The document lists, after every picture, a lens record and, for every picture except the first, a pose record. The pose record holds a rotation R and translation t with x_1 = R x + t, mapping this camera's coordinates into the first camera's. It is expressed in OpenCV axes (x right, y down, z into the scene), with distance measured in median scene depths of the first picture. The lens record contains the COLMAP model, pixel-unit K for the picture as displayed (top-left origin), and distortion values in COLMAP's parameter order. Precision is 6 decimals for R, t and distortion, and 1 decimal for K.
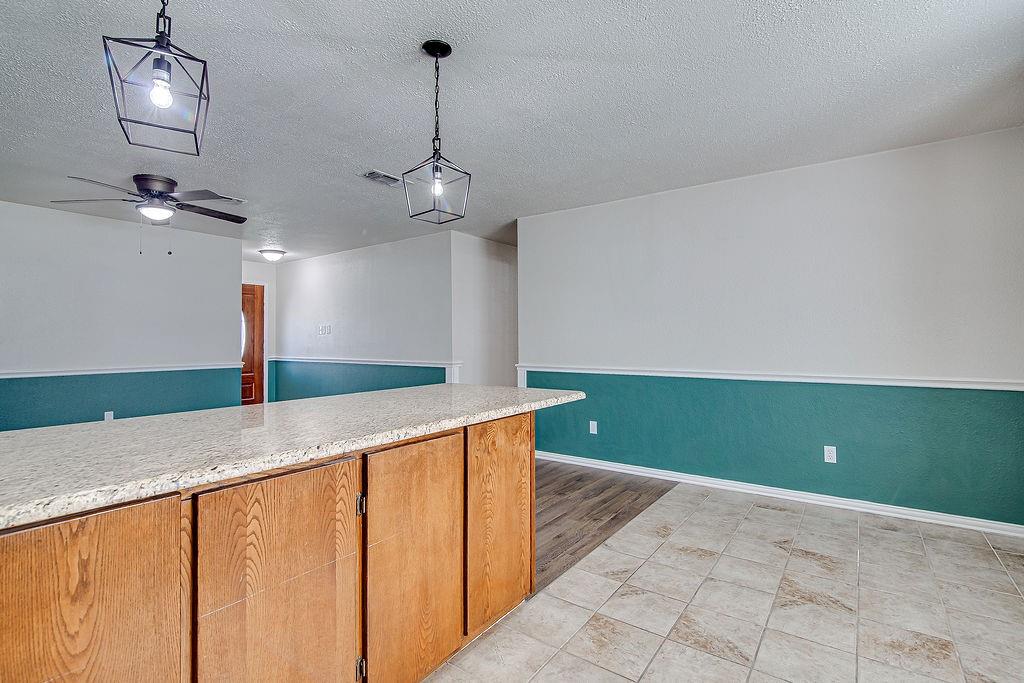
lens RADIAL K [[477.7, 0, 510.2], [0, 477.7, 337.7], [0, 0, 1]] dist [-0.011356, 0.000267]
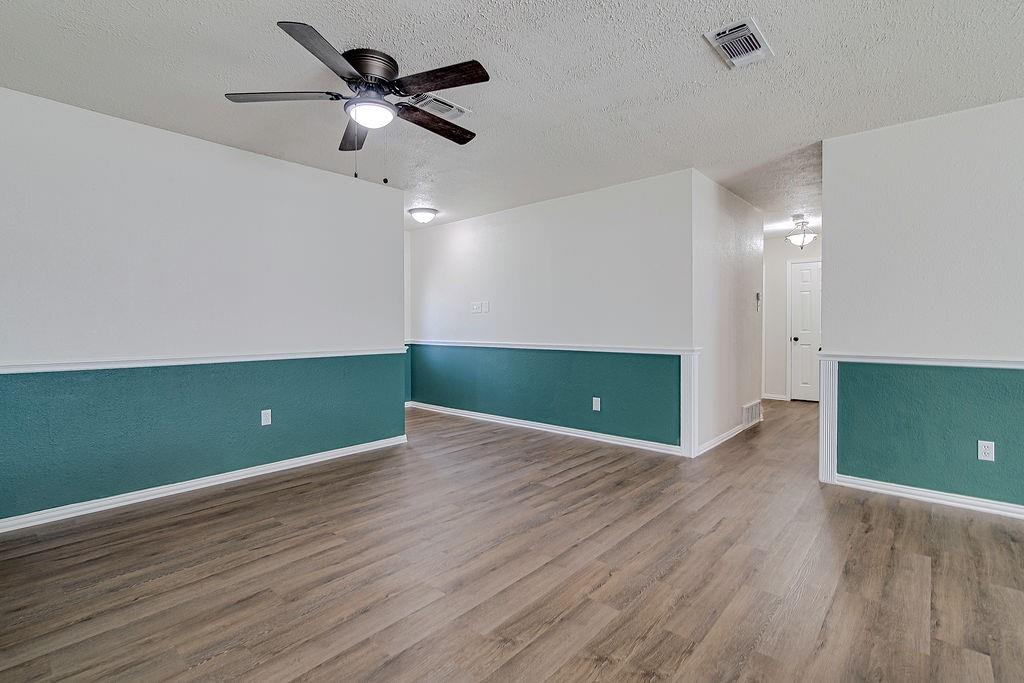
lens RADIAL K [[469.0, 0, 515.3], [0, 469.0, 333.4], [0, 0, 1]] dist [-0.010017, 0.000463]
pose [[0.995860, -0.001395, -0.090894, -0.287417], [0.004222, 0.999513, 0.030911, 0.004655], [0.090807, -0.031166, 0.995381, 0.224780]]
